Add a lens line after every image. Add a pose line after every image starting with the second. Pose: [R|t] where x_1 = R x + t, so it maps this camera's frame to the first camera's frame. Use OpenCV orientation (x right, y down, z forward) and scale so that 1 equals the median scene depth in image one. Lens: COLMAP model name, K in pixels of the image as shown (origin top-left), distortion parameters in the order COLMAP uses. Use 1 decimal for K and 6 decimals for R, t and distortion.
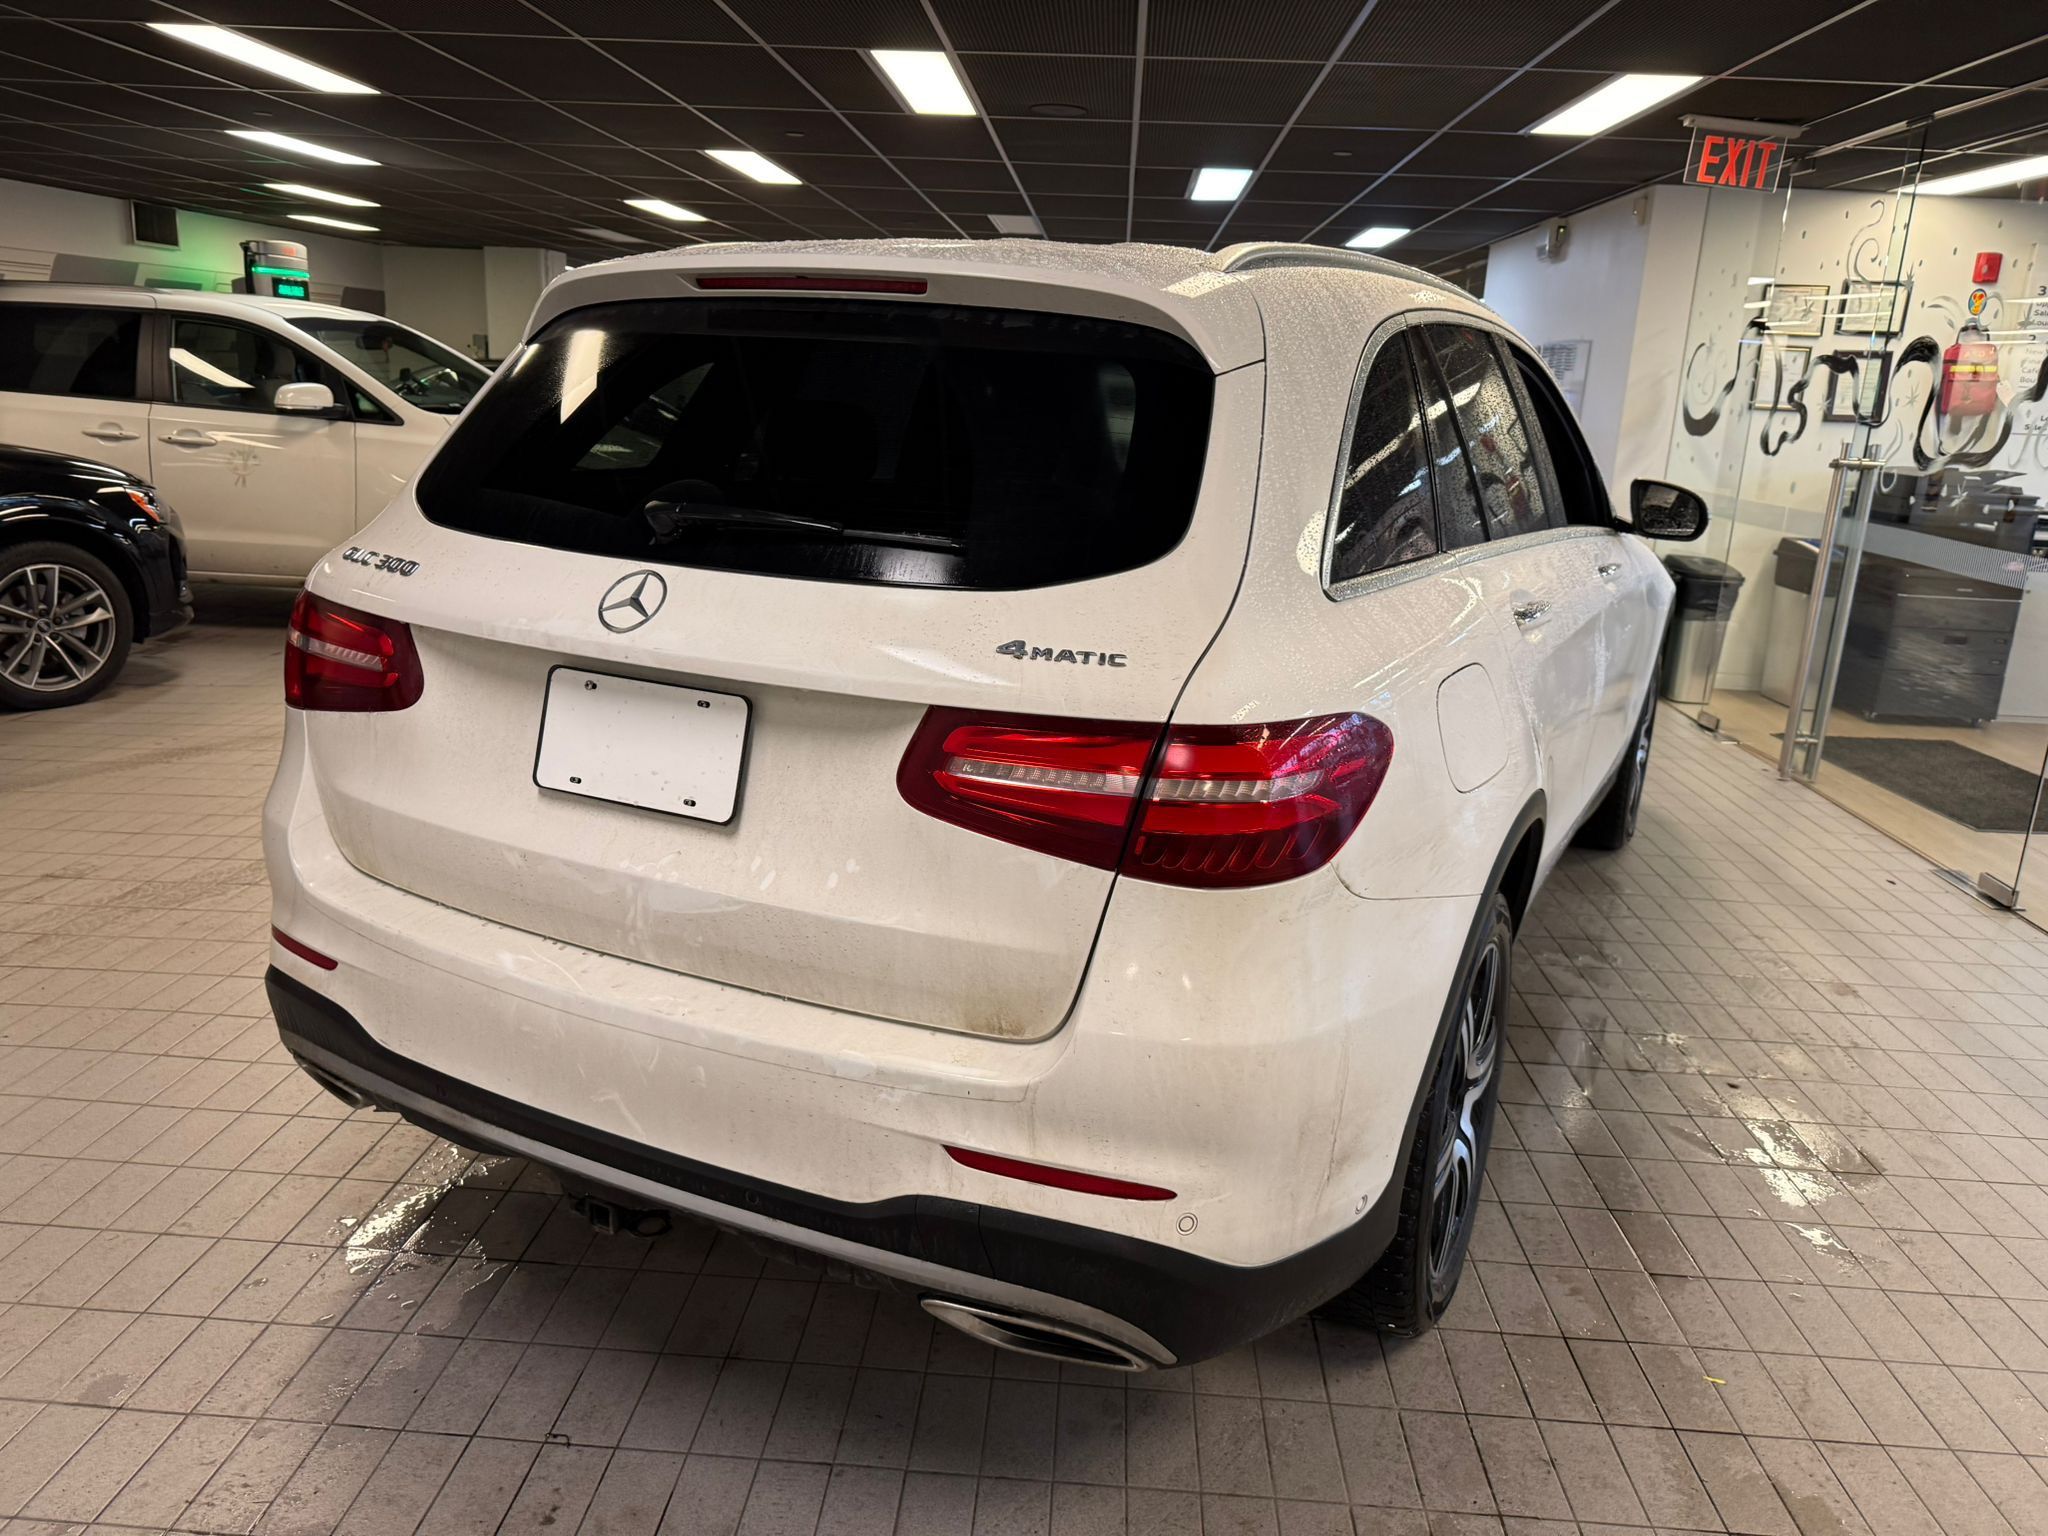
lens RADIAL K [[1456.1, 0, 1032.9], [0, 1456.1, 784.5], [0, 0, 1]] dist [0.006141, -0.004008]
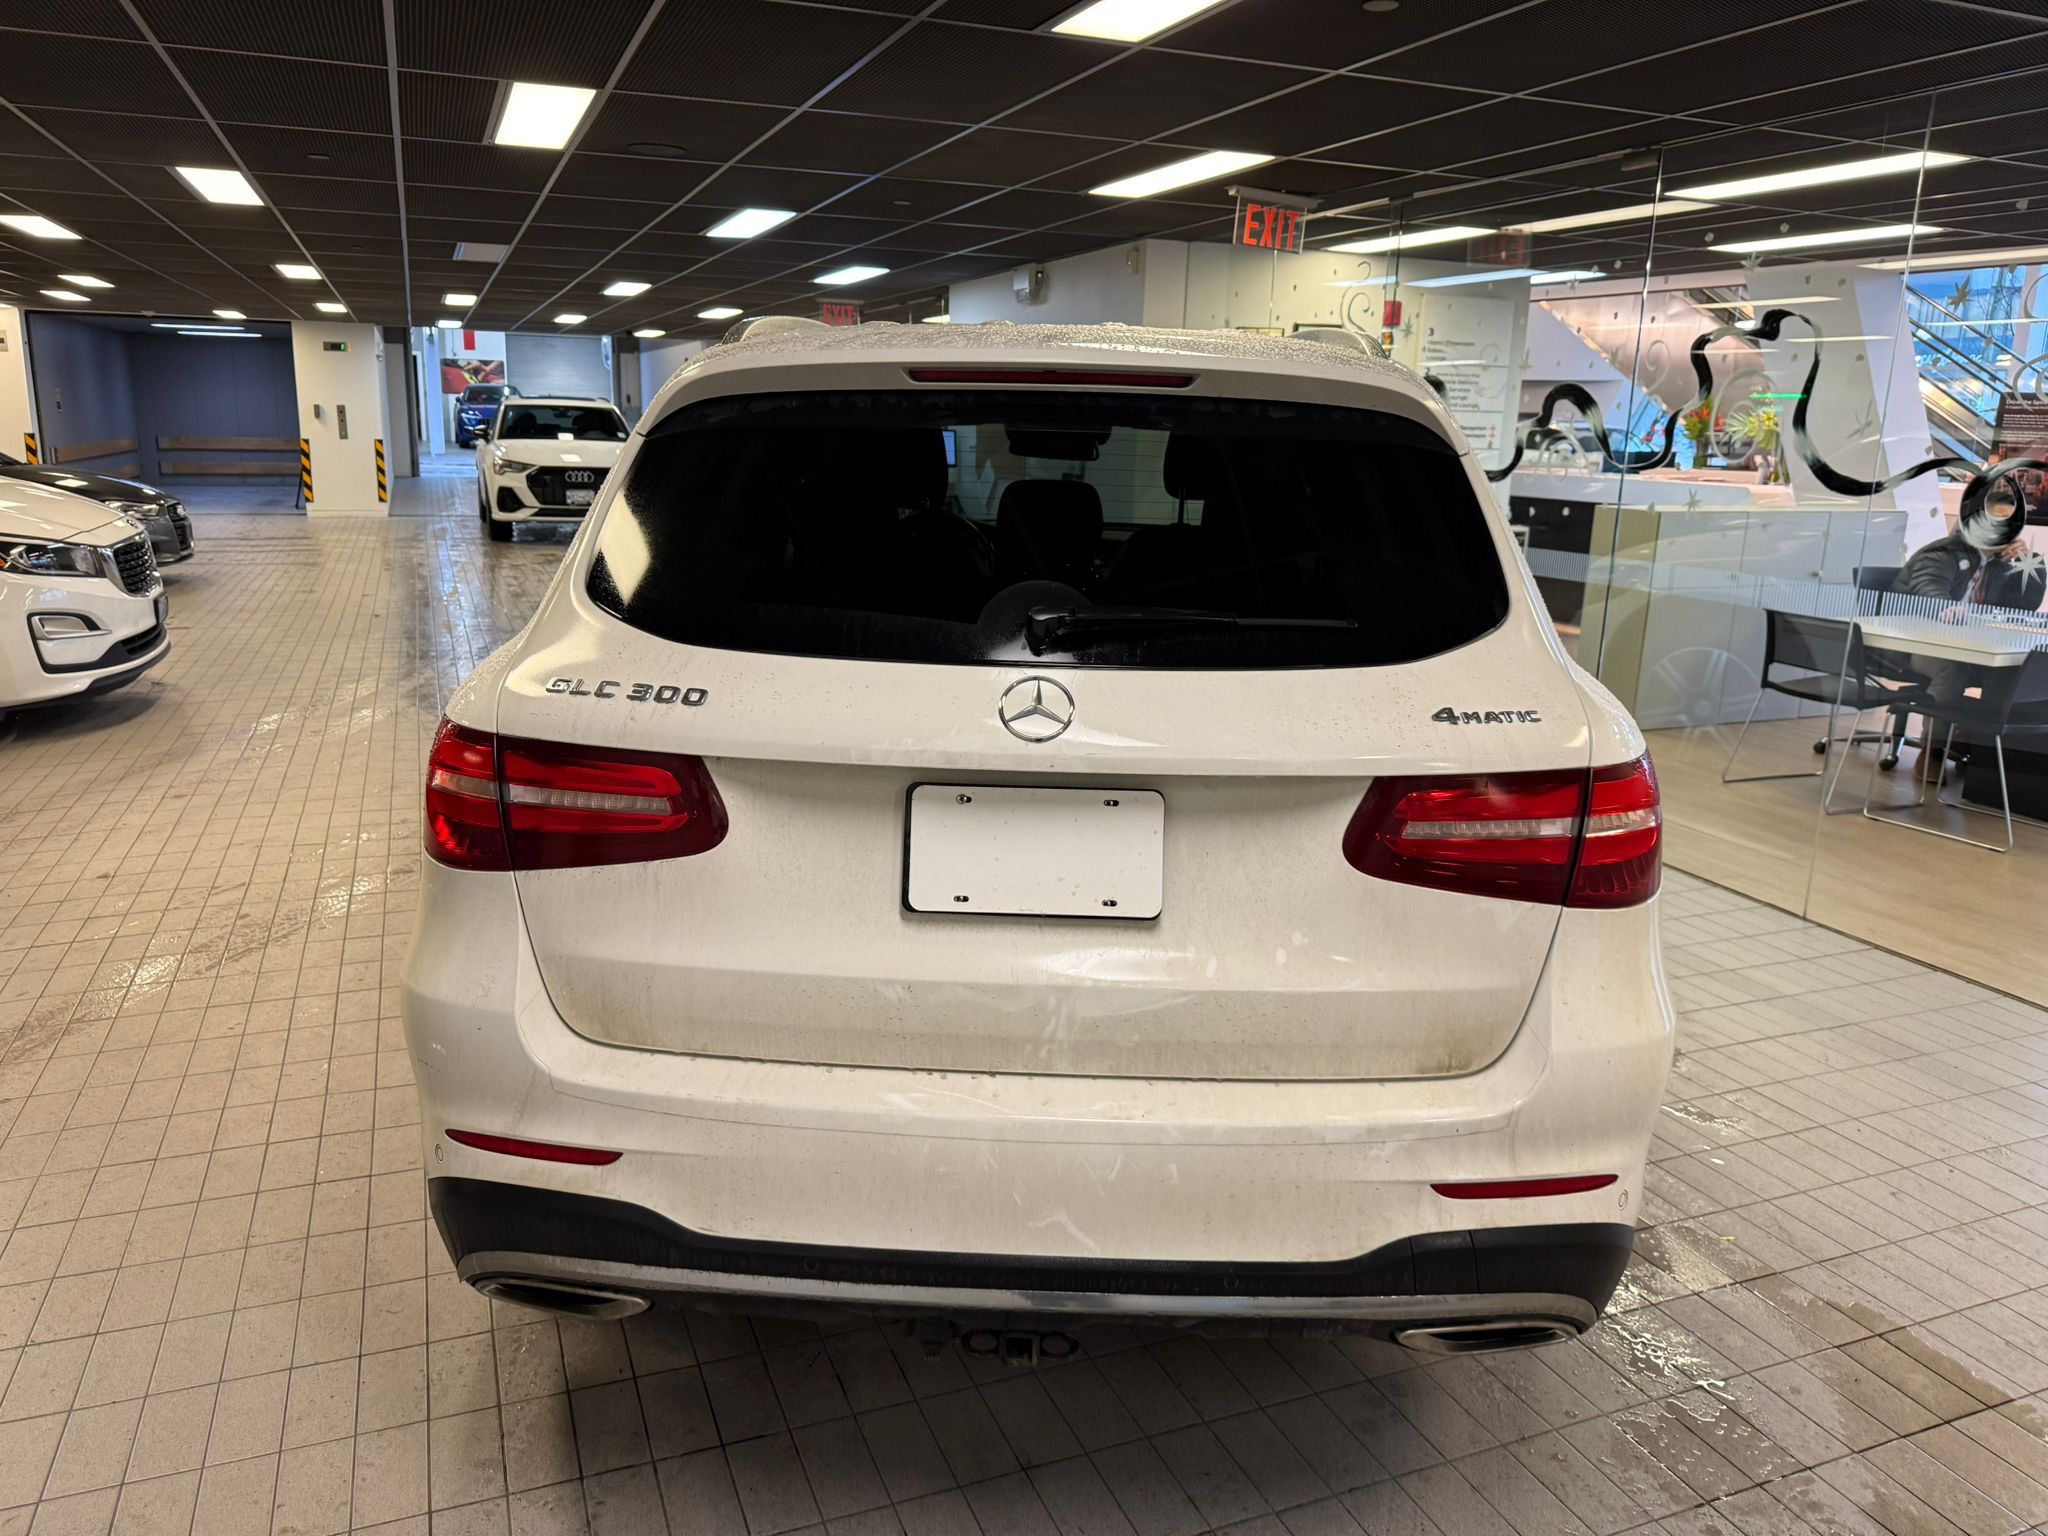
lens RADIAL K [[1431.1, 0, 989.3], [0, 1431.1, 763.4], [0, 0, 1]] dist [0.080184, -0.105286]
pose [[0.911524, -0.117262, 0.394174, -0.664626], [0.126394, 0.991976, 0.002814, -0.092786], [-0.391341, 0.047256, 0.919032, 0.122562]]
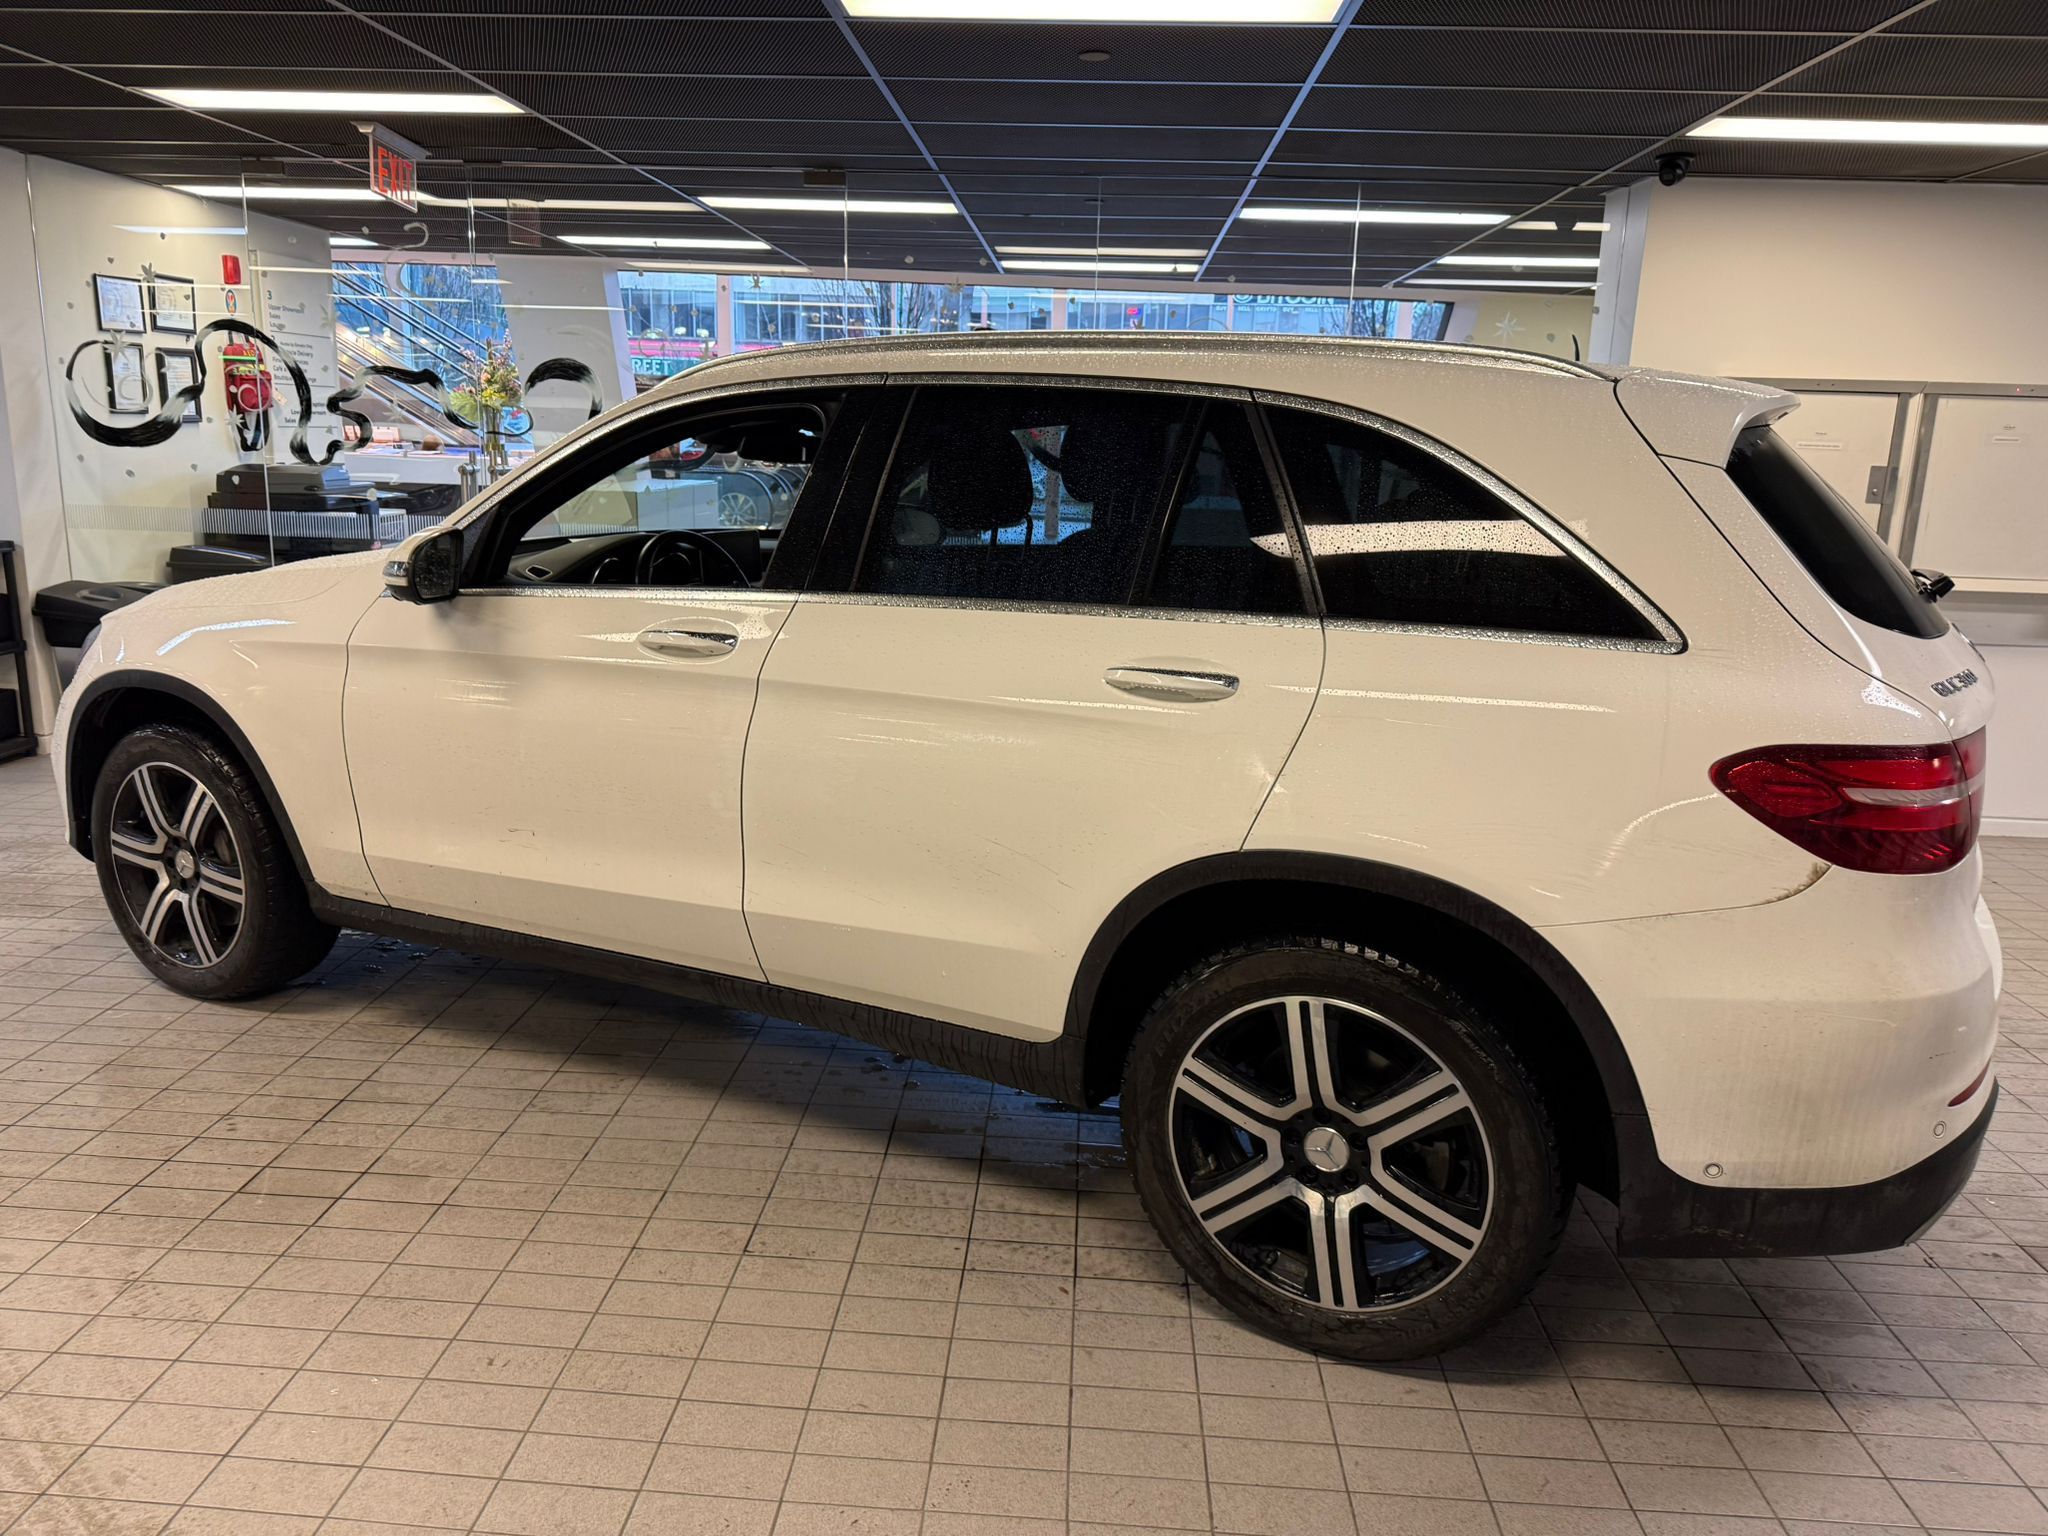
lens RADIAL K [[1495.5, 0, 1008.2], [0, 1495.5, 763.0], [0, 0, 1]] dist [0.015758, -0.029573]
pose [[0.016514, -0.261958, 0.964938, -1.691196], [0.243514, 0.937064, 0.250223, -0.589750], [-0.969757, 0.230844, 0.079265, 1.723444]]
